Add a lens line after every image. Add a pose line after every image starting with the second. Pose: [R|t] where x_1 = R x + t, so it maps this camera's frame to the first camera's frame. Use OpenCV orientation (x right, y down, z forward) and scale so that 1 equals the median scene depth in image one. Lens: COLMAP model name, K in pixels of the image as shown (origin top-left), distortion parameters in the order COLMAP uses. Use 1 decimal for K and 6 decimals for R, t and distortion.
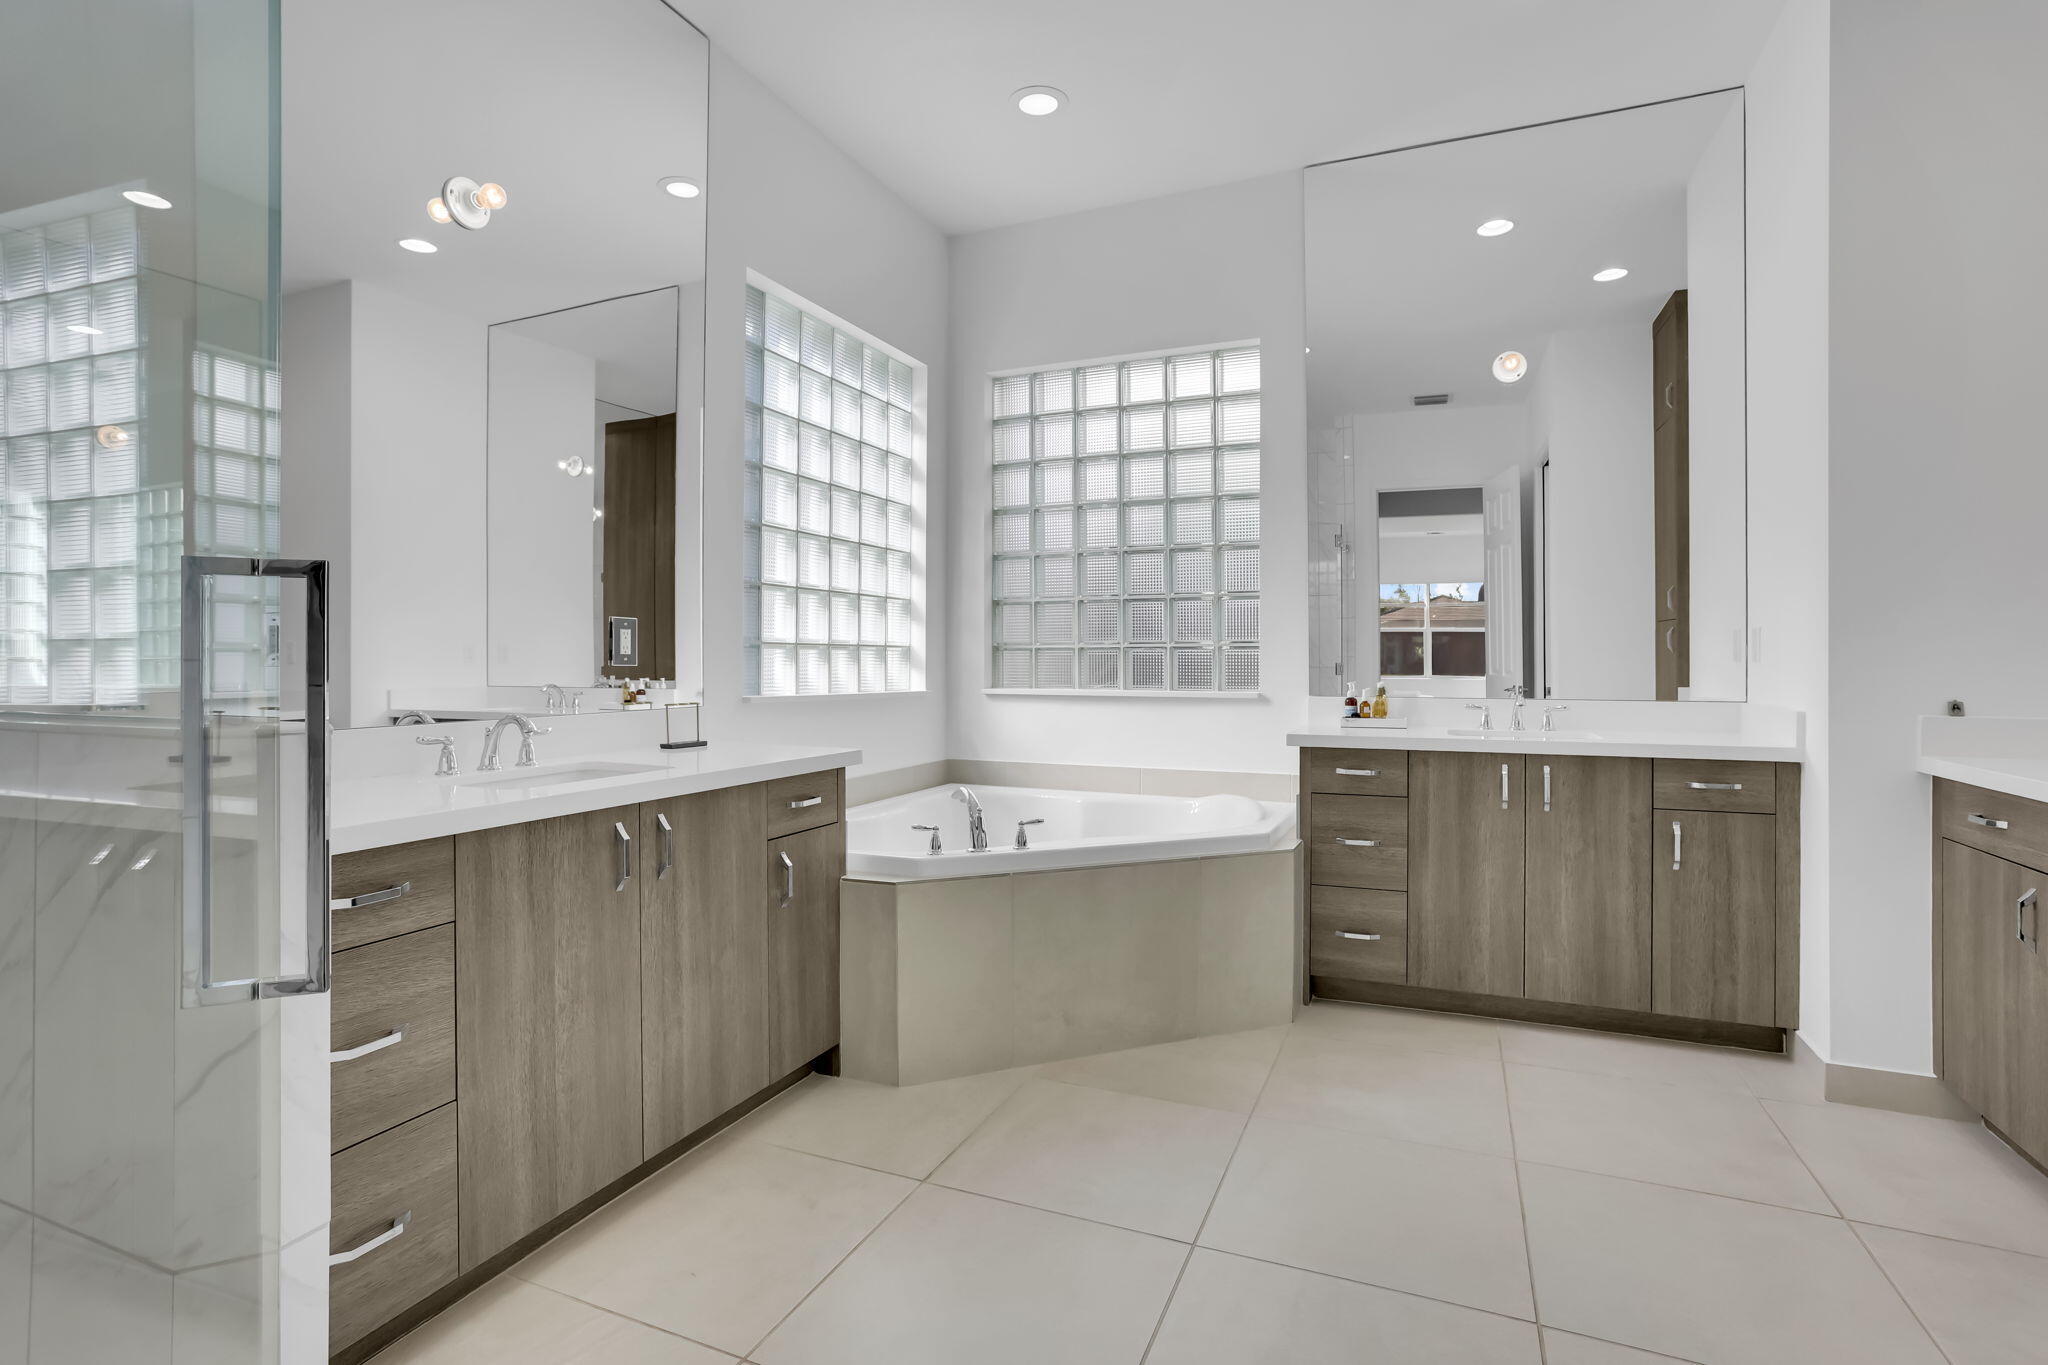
lens RADIAL K [[965.5, 0, 1024.0], [0, 965.5, 682.5], [0, 0, 1]] dist [-0.022418, 0.000318]
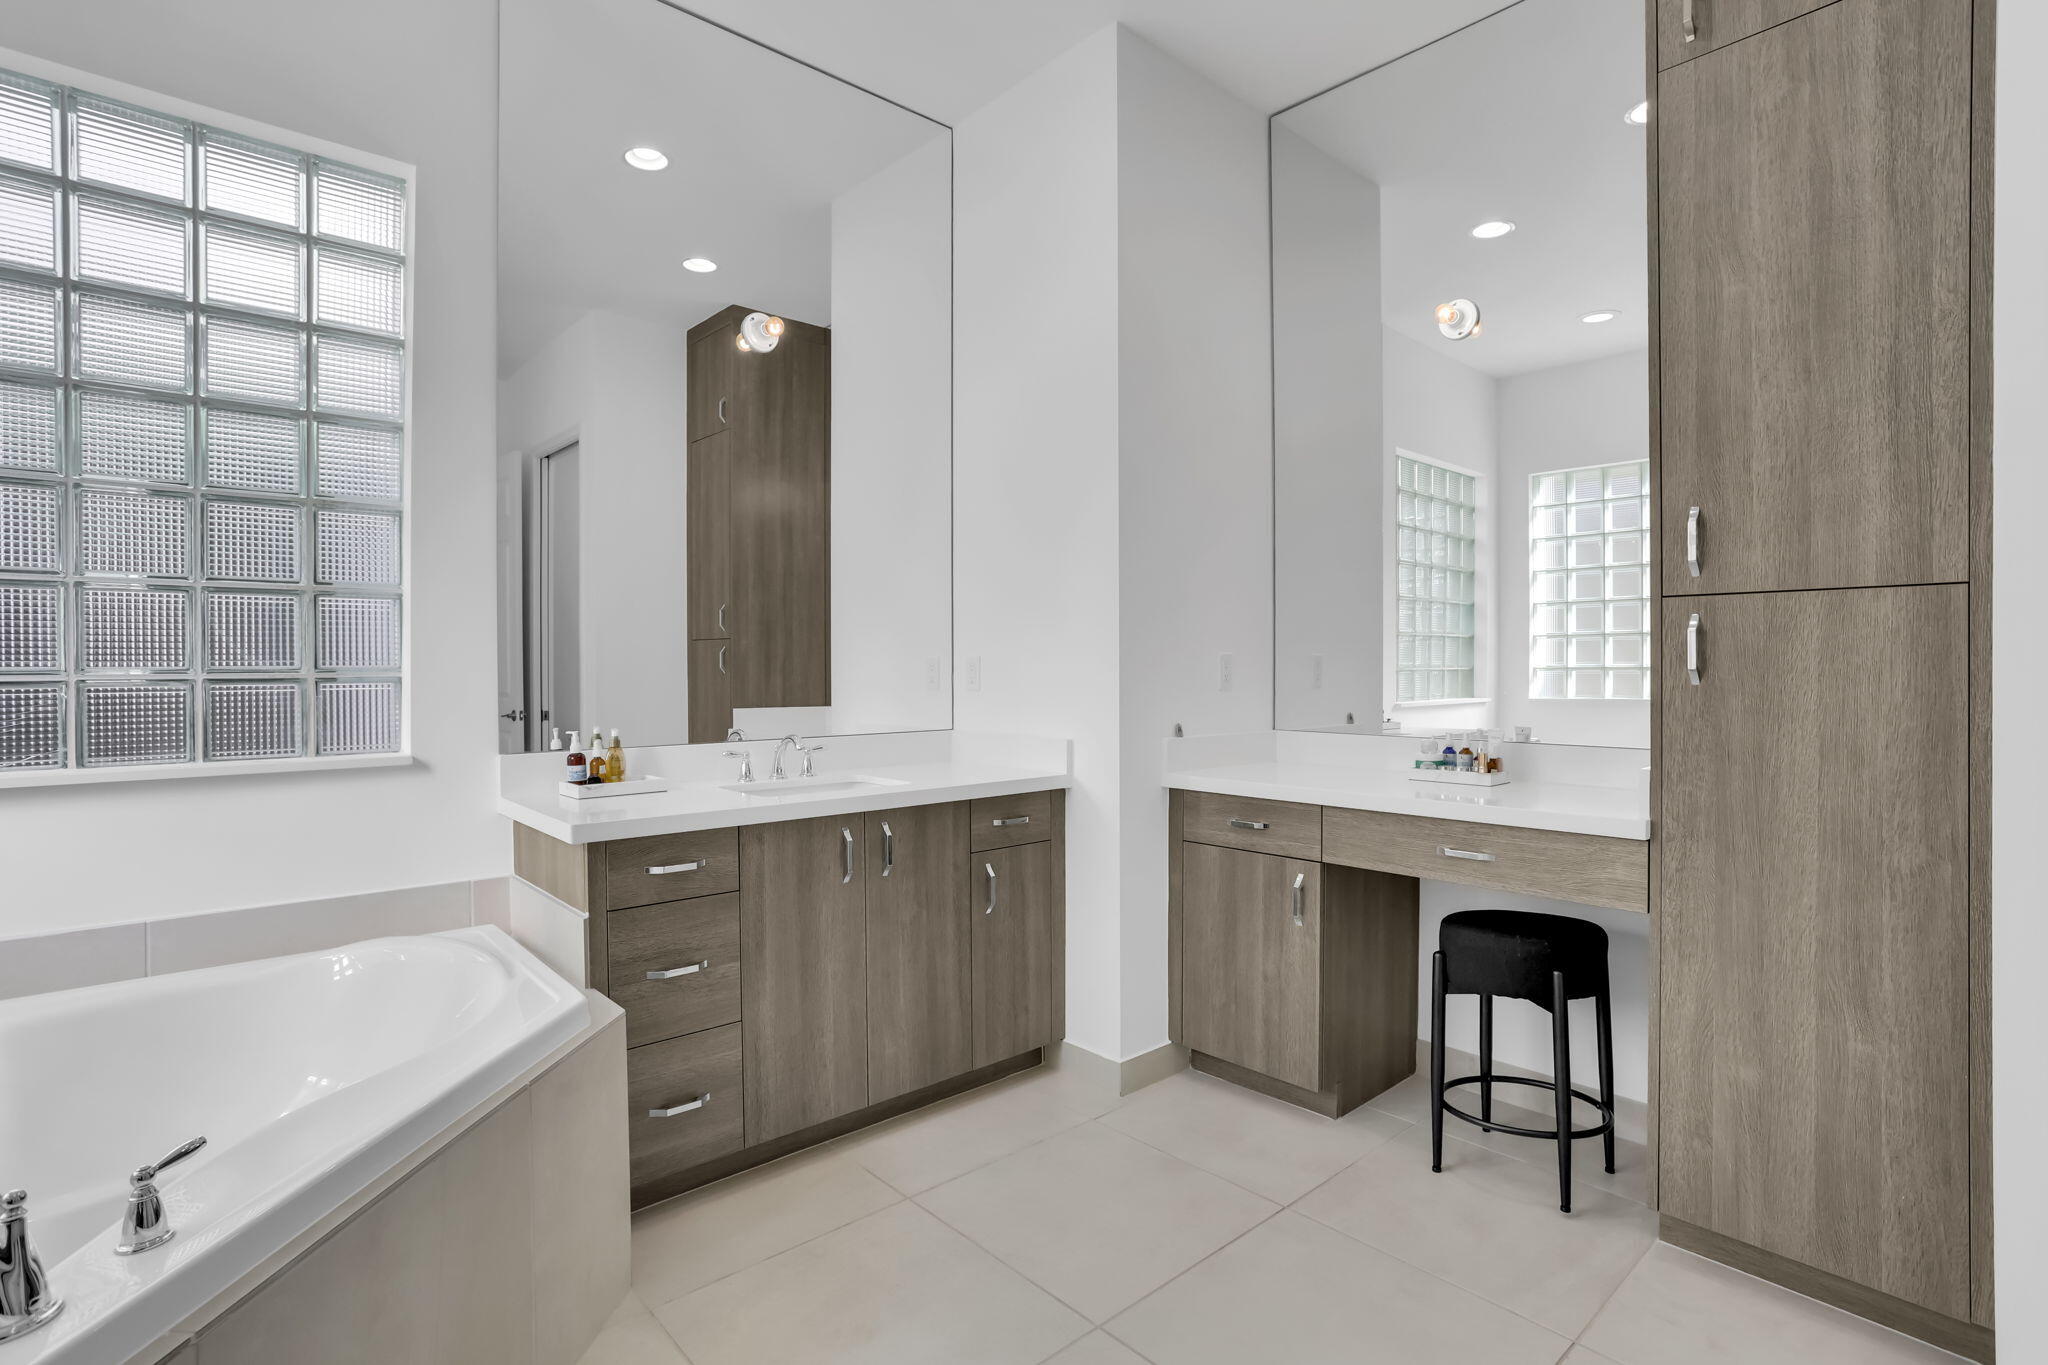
lens RADIAL K [[1004.4, 0, 1024.0], [0, 1004.4, 682.5], [0, 0, 1]] dist [-0.065097, 0.027729]
pose [[0.426440, -0.014511, 0.904400, -0.185448], [0.027129, 0.999627, 0.003247, -0.033378], [-0.904109, 0.023151, 0.426674, 0.499899]]
